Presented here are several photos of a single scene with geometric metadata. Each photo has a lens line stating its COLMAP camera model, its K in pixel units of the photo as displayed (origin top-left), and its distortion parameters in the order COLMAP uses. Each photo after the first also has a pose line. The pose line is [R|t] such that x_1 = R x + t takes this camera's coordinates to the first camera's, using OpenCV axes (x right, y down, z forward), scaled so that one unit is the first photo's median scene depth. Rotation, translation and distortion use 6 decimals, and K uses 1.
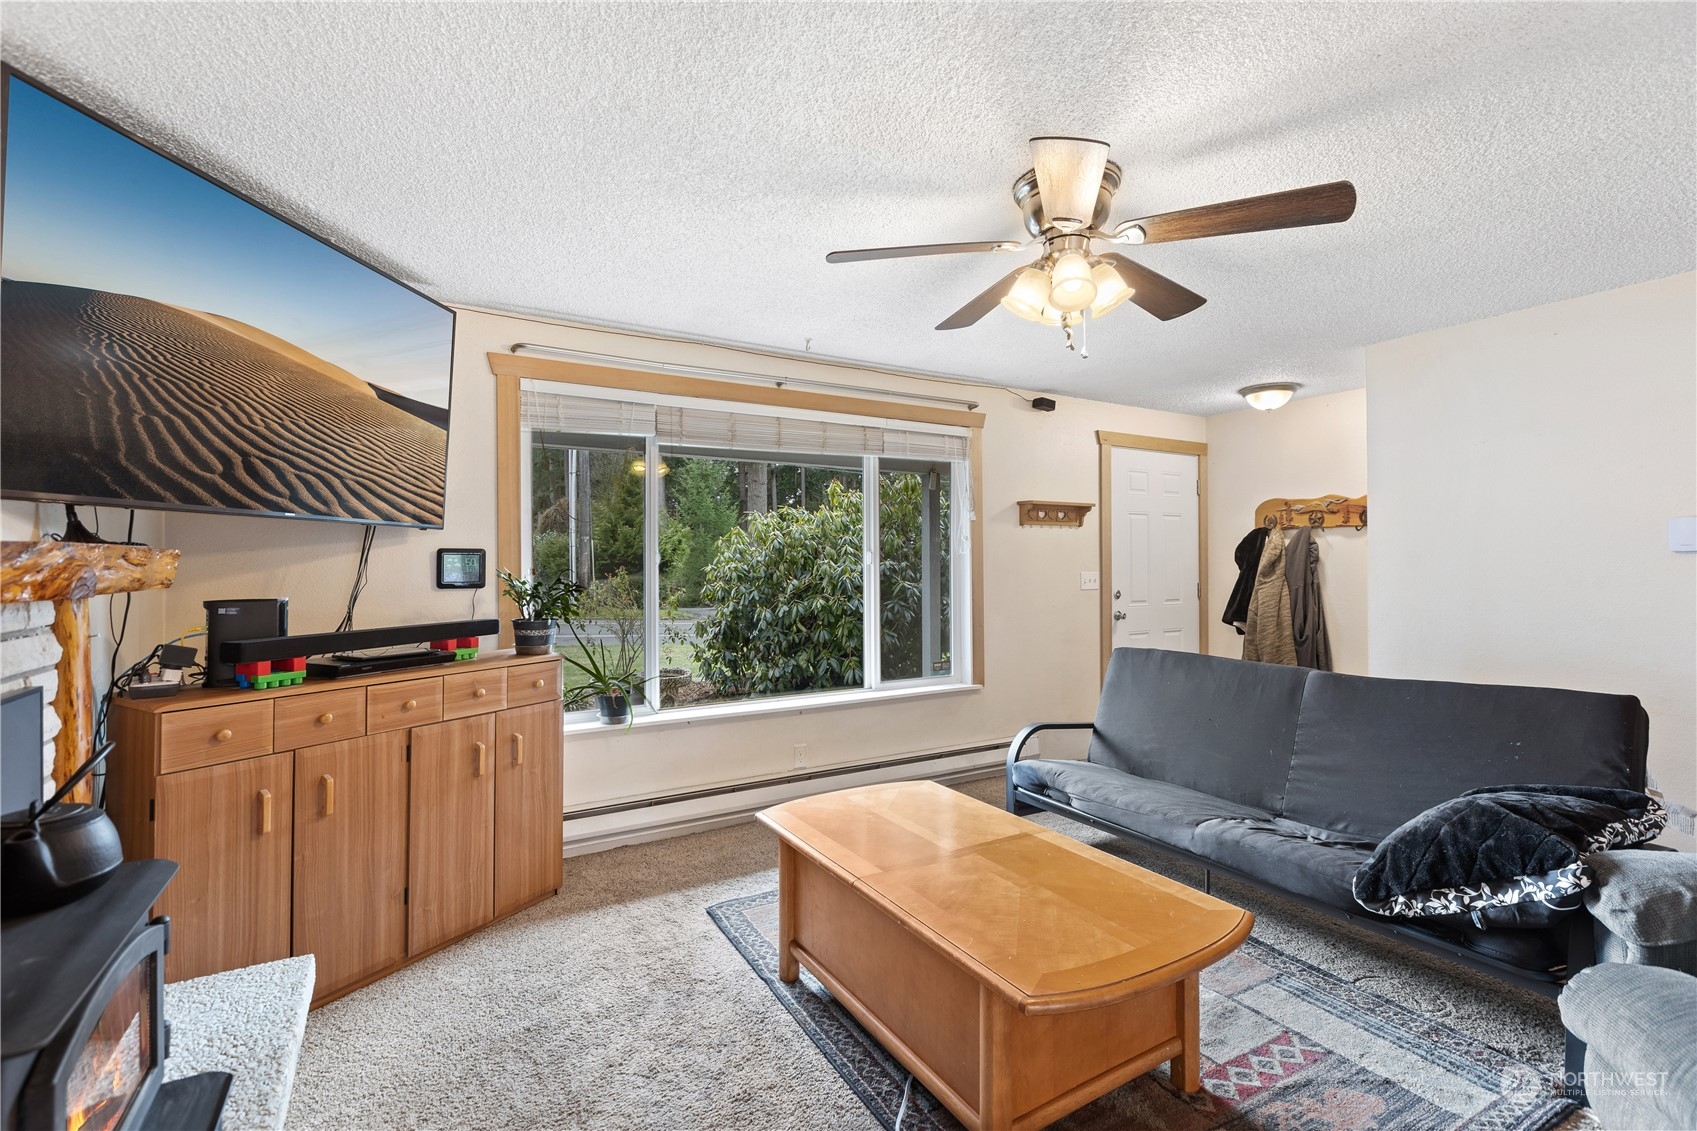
lens RADIAL K [[754.0, 0, 851.6], [0, 754.0, 572.4], [0, 0, 1]] dist [0.002905, -0.001605]
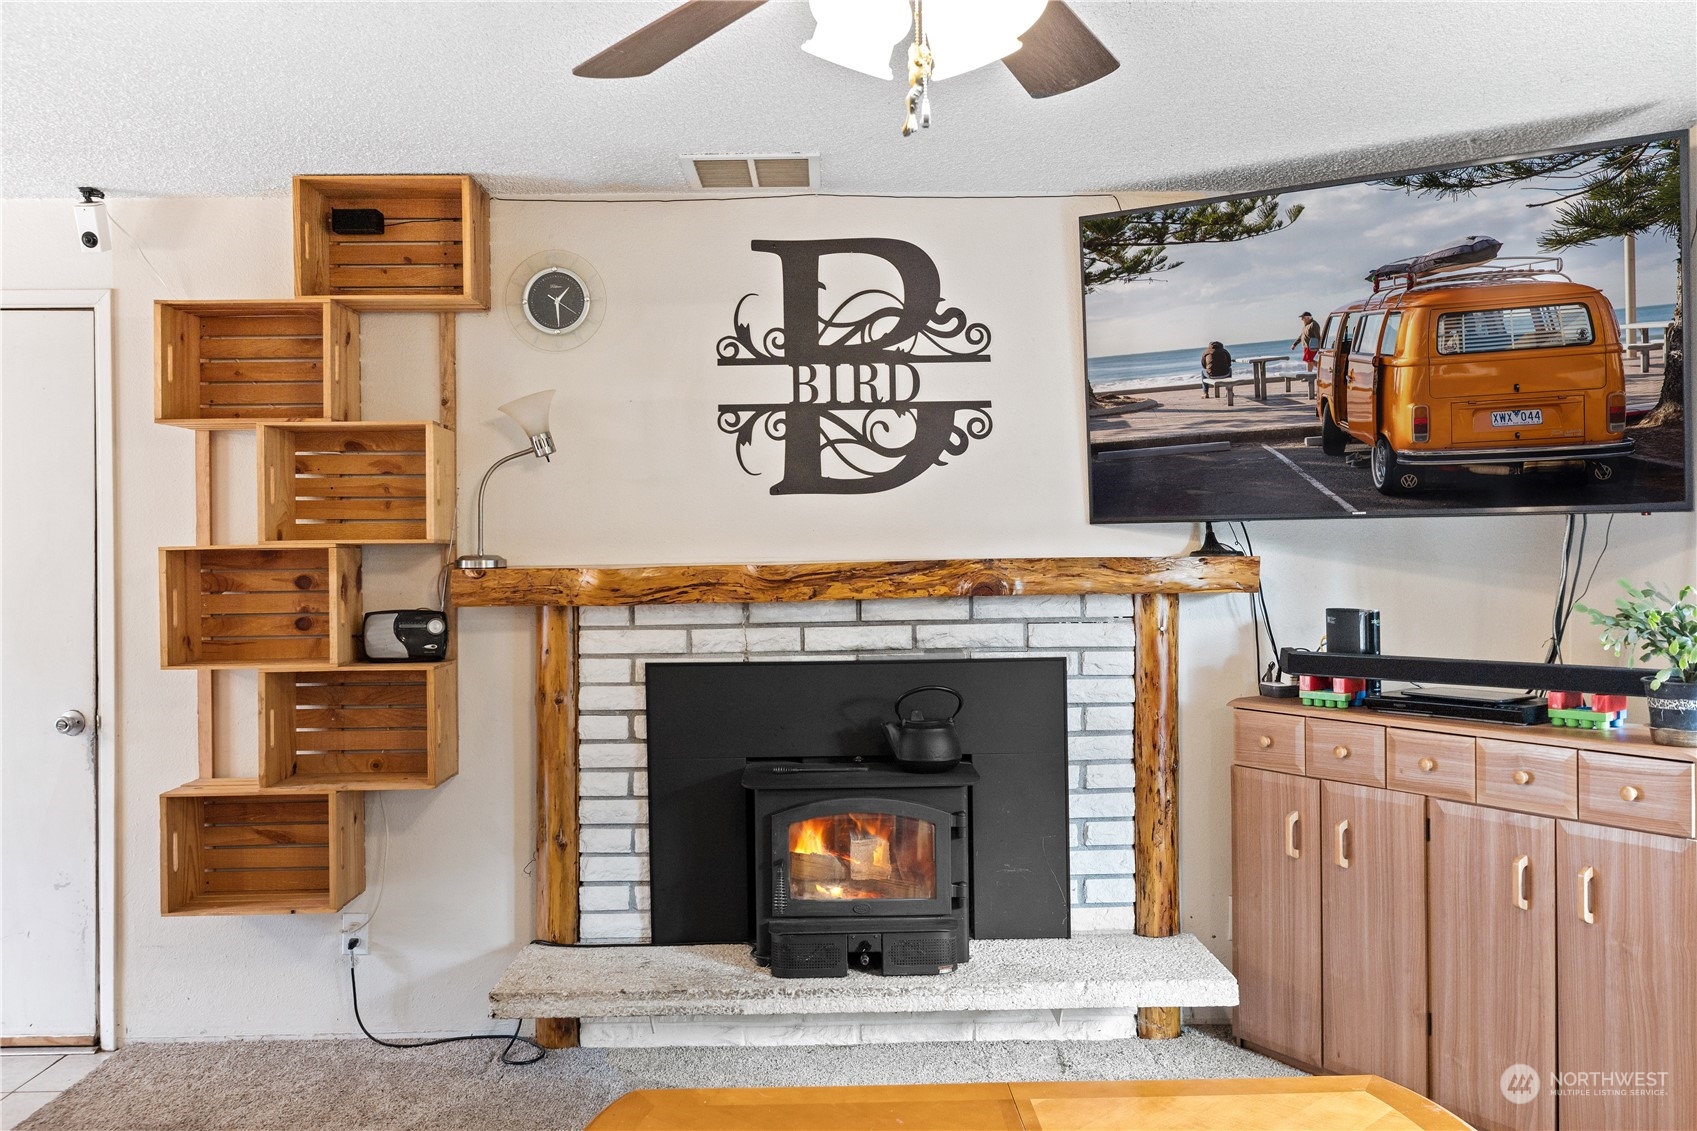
lens RADIAL K [[1484.4, 0, 843.1], [0, 1484.4, 557.2], [0, 0, 1]] dist [0.005698, -0.013540]
pose [[-0.507073, 0.009536, -0.861850, 1.005820], [-0.001854, 0.999924, 0.012154, -0.046887], [0.861901, 0.007761, -0.507017, 1.309155]]
